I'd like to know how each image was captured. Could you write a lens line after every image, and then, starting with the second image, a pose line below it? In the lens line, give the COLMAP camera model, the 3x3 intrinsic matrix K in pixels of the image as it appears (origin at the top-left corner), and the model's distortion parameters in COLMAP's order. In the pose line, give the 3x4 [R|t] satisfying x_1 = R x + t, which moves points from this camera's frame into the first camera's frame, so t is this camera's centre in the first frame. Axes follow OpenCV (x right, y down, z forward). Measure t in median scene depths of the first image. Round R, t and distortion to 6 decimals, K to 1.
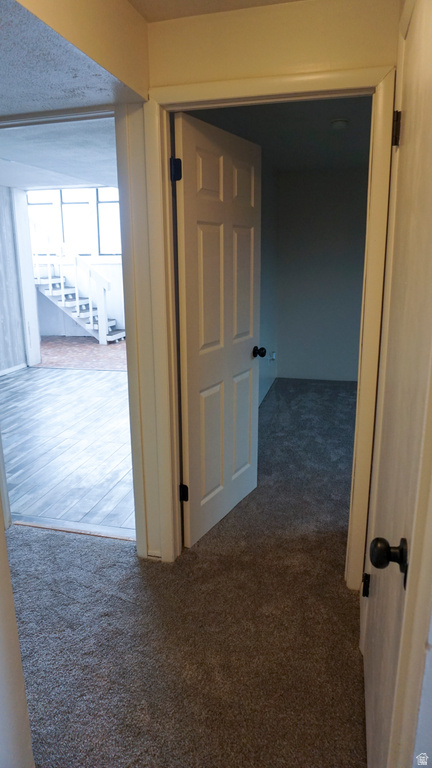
lens RADIAL K [[518.0, 0, 216.0], [0, 518.0, 384.0], [0, 0, 1]] dist [-0.054662, 0.043454]
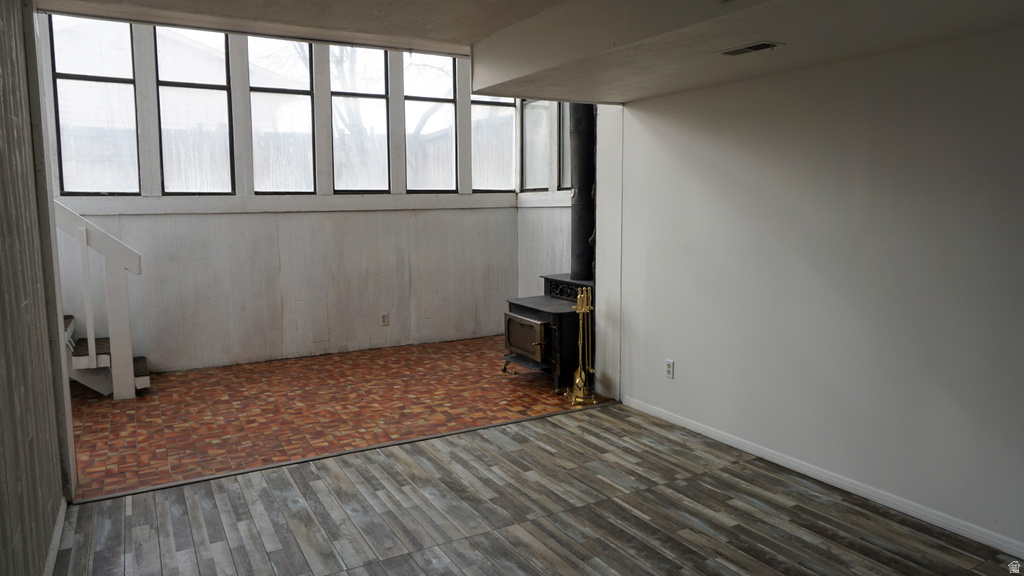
lens RADIAL K [[690.7, 0, 512.0], [0, 690.7, 288.0], [0, 0, 1]] dist [-0.054662, 0.043454]
pose [[0.722094, -0.079504, 0.687211, -0.370000], [0.163923, 0.984748, -0.058319, -0.082260], [-0.672093, 0.154762, 0.724113, 0.362528]]
